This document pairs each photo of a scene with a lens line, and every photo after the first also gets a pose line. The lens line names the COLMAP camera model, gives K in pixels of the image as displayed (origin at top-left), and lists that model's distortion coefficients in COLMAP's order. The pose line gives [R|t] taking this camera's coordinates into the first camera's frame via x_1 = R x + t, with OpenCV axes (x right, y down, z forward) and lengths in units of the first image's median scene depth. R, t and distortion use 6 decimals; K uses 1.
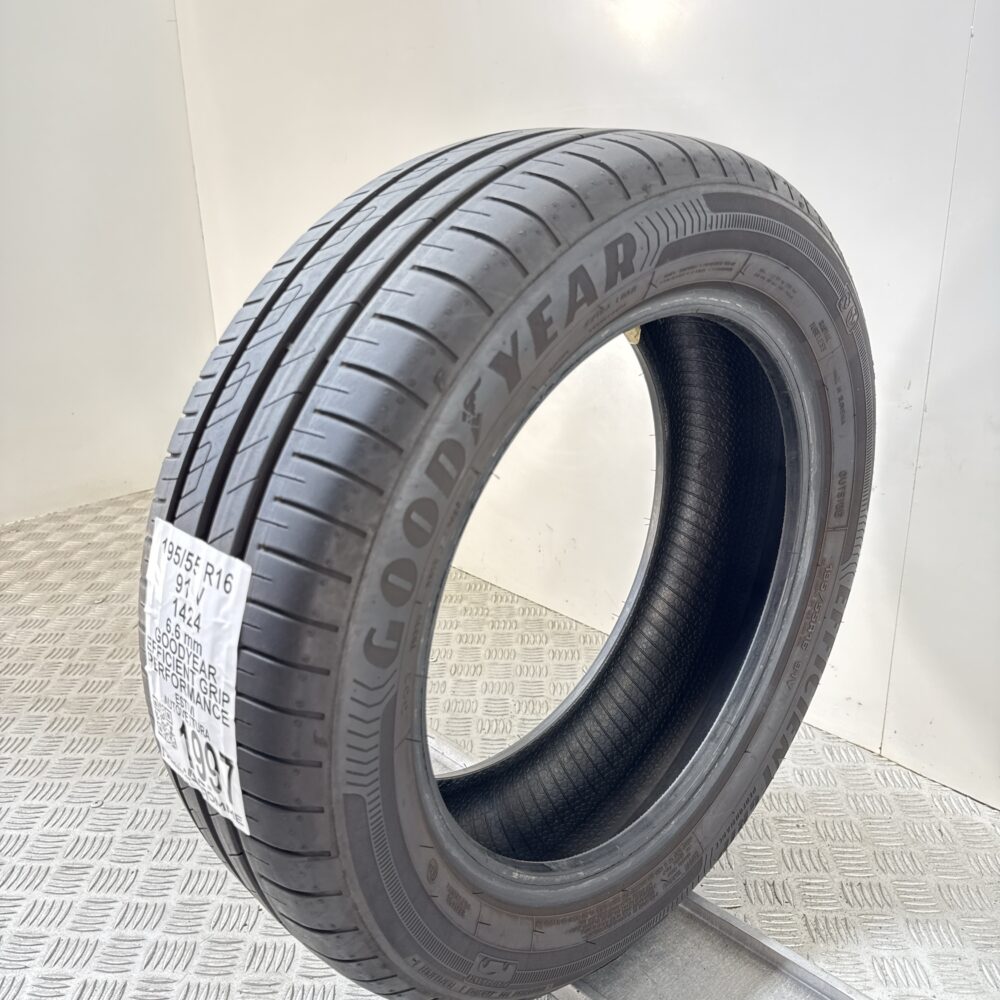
lens RADIAL K [[951.6, 0, 500.0], [0, 951.6, 500.0], [0, 0, 1]] dist [0.103721, -0.001913]
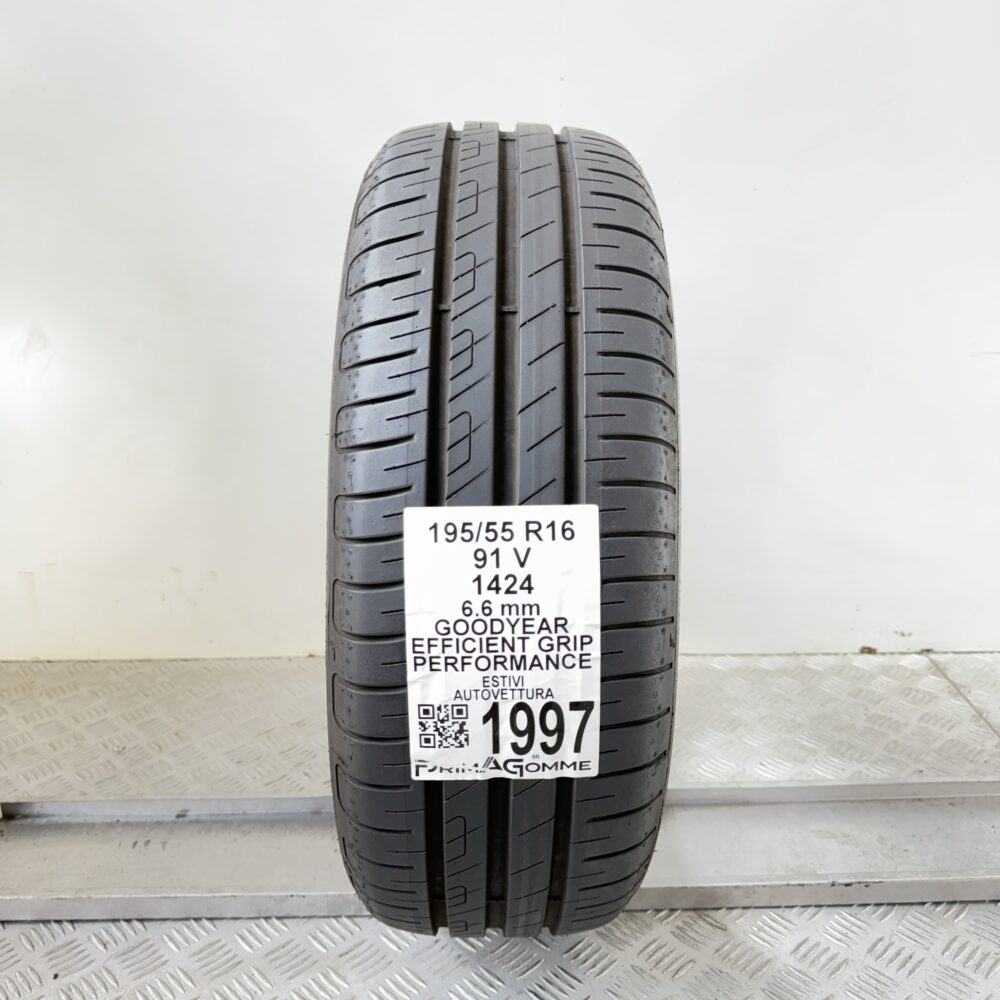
lens RADIAL K [[945.1, 0, 500.0], [0, 945.1, 500.0], [0, 0, 1]] dist [0.158783, -0.003804]
pose [[0.679678, -0.210220, 0.702741, -1.004485], [0.247592, 0.967574, 0.049976, -0.013038], [-0.690460, 0.140026, 0.709688, 0.313307]]
